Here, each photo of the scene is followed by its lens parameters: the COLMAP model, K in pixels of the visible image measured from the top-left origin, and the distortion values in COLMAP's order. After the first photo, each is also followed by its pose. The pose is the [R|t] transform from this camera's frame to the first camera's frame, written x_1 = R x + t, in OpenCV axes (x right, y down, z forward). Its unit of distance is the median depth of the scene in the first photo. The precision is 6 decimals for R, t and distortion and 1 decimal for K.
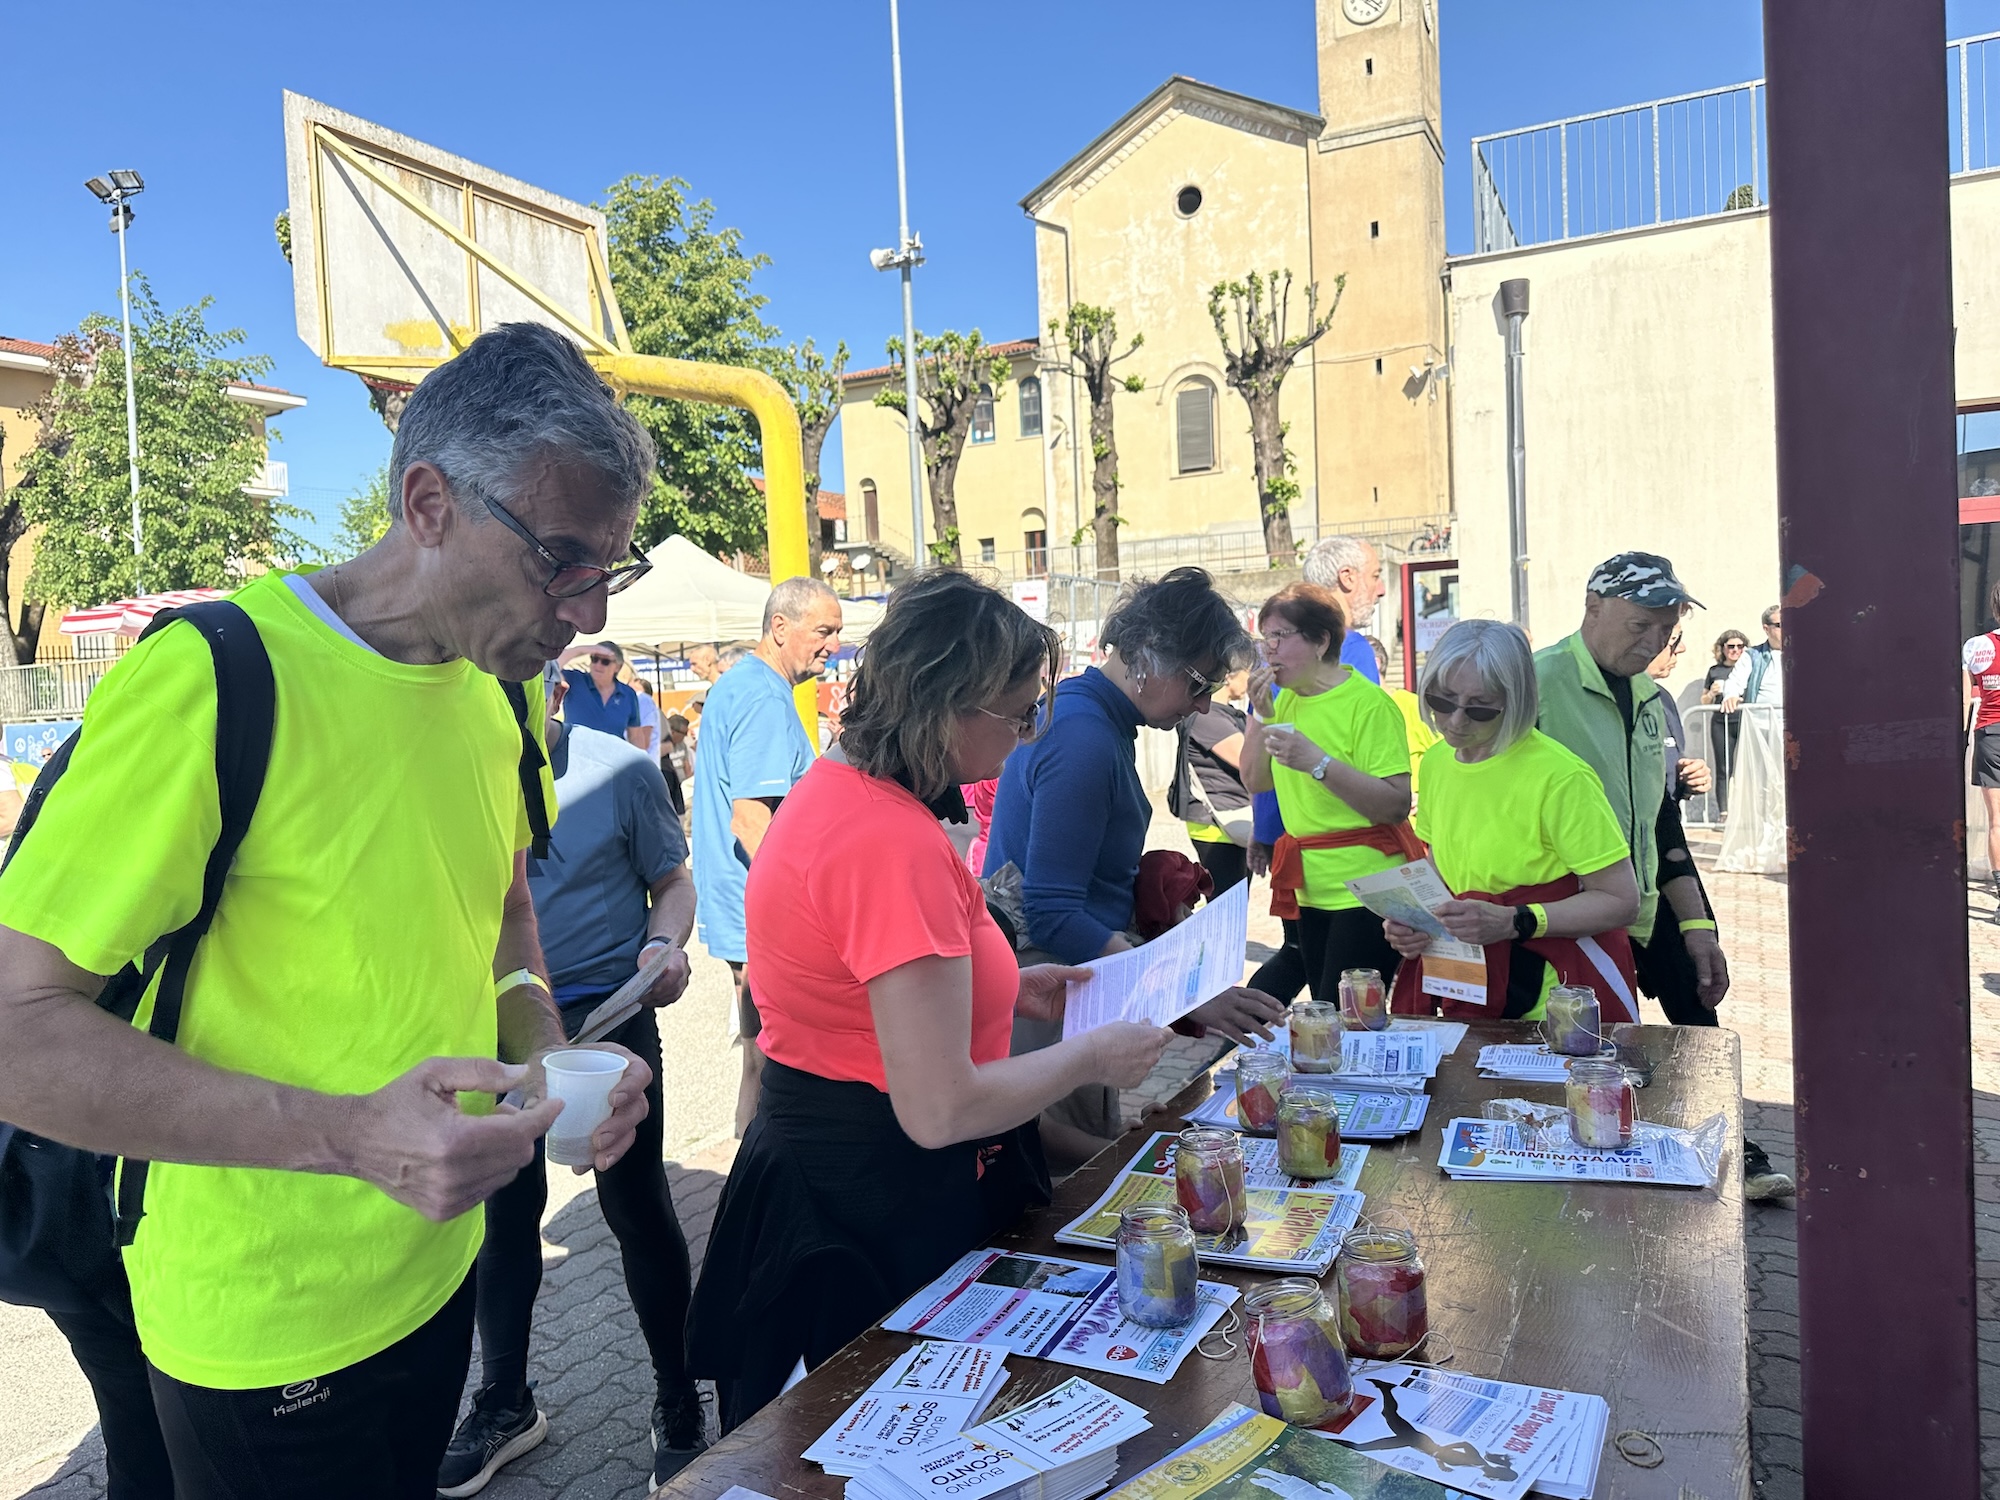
lens RADIAL K [[1401.4, 0, 992.0], [0, 1401.4, 755.2], [0, 0, 1]] dist [0.145800, -0.253369]
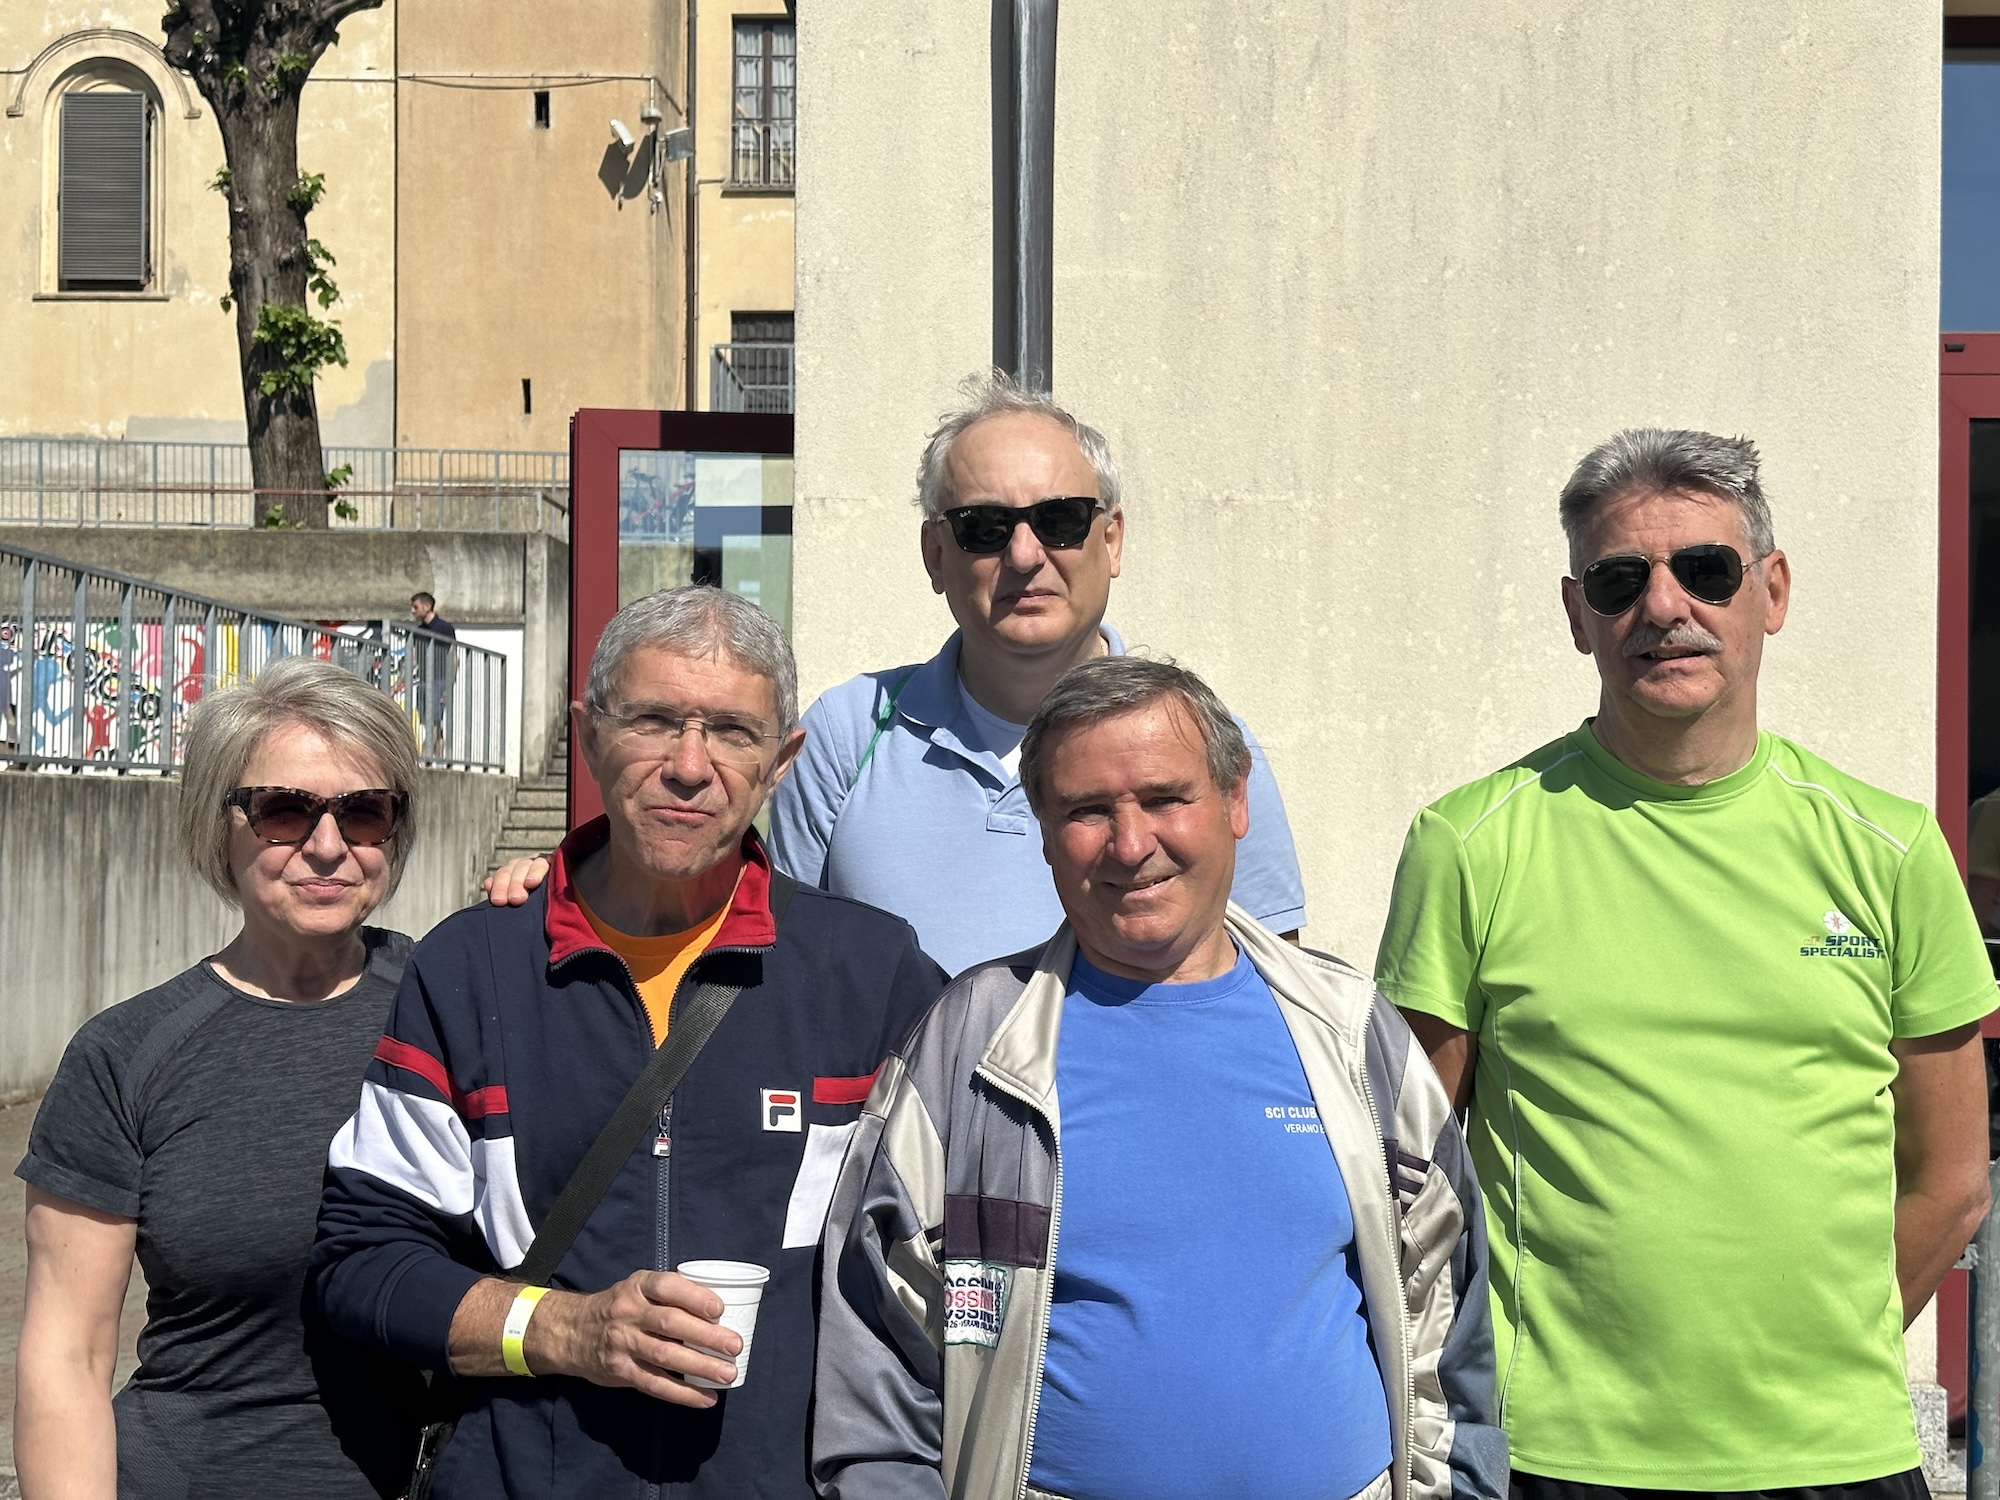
lens RADIAL K [[2774.2, 0, 990.4], [0, 2774.2, 730.7], [0, 0, 1]] dist [0.191133, -0.408432]
pose [[0.907840, 0.061643, 0.414761, 0.057102], [-0.028818, 0.995969, -0.084947, -0.013835], [-0.418325, 0.065166, 0.905957, 0.194338]]
